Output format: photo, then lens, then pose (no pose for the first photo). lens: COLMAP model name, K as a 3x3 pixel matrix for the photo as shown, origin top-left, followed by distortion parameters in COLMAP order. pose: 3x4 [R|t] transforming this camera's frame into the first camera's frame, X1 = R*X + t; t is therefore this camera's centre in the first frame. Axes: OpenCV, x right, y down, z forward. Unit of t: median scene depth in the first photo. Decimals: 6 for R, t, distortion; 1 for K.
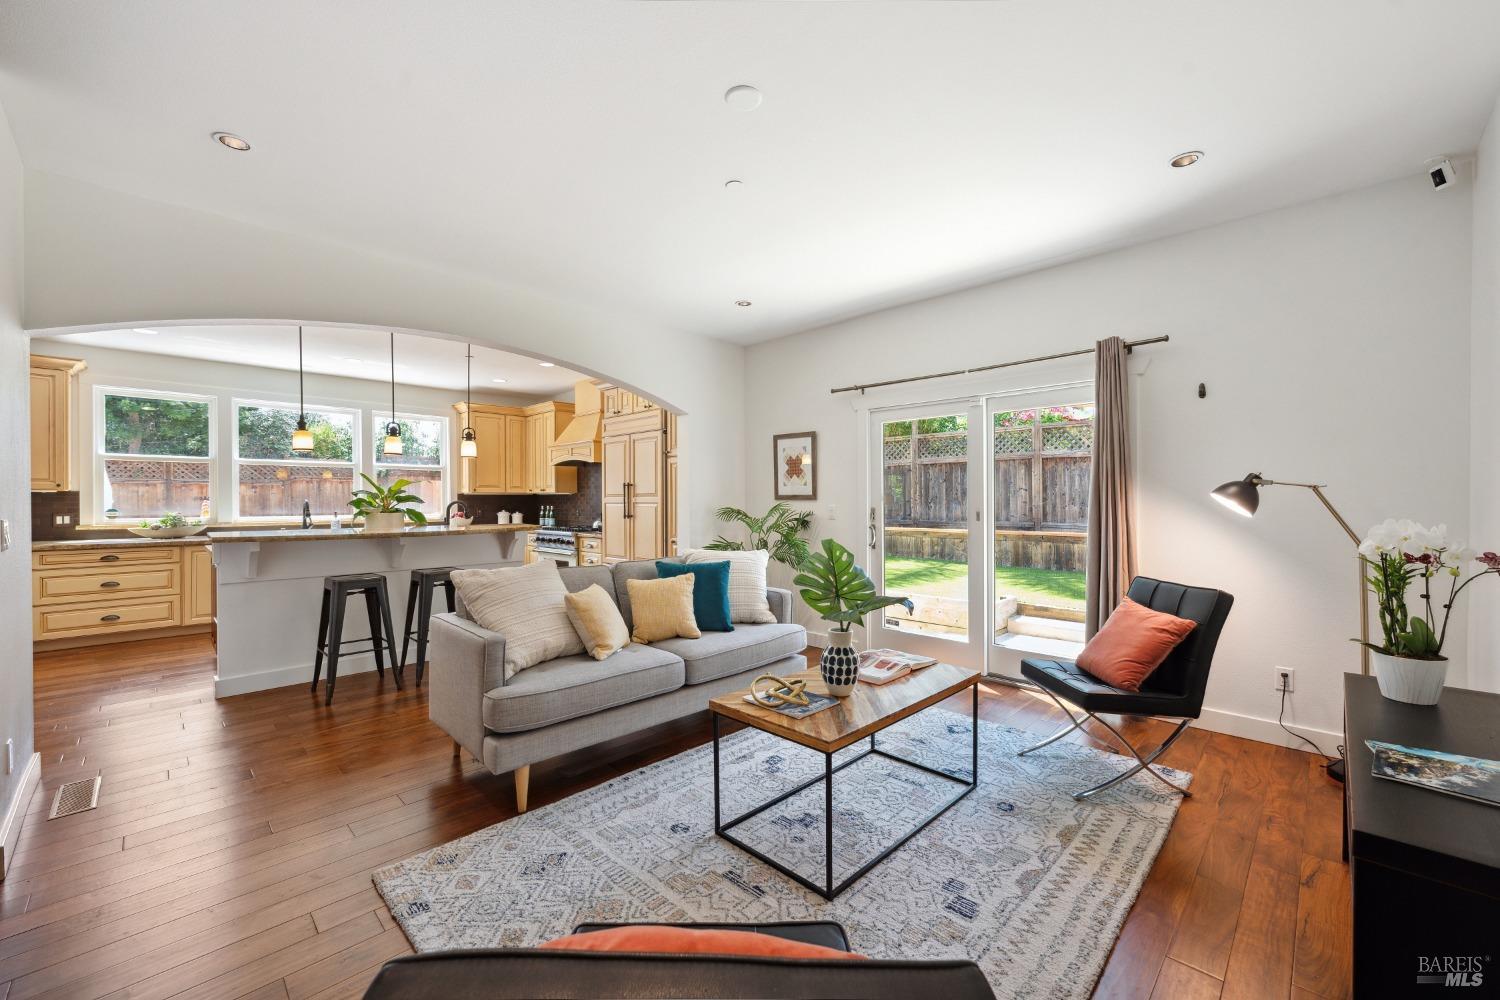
lens RADIAL K [[603.7, 0, 750.0], [0, 603.7, 500.0], [0, 0, 1]] dist [-0.002774, -0.000068]
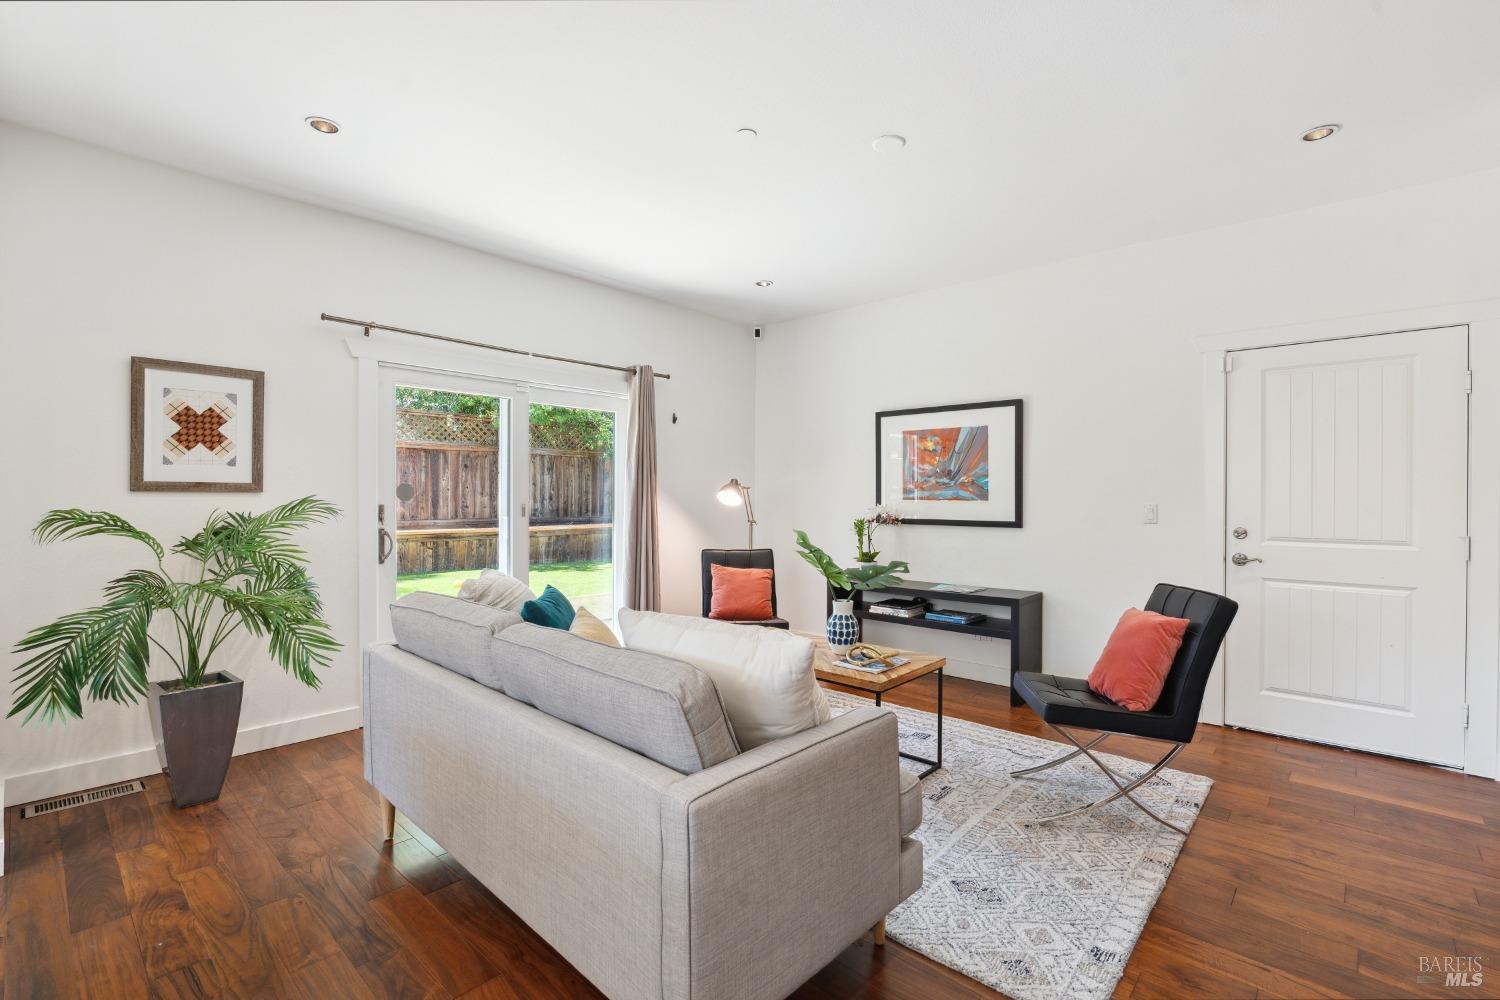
lens RADIAL K [[690.7, 0, 750.0], [0, 690.7, 500.0], [0, 0, 1]] dist [-0.003103, -0.000504]
pose [[-0.046814, 0.001408, 0.998903, -0.613281], [0.001851, 0.999997, -0.001323, 0.009400], [-0.998902, 0.001787, -0.046817, 0.625869]]
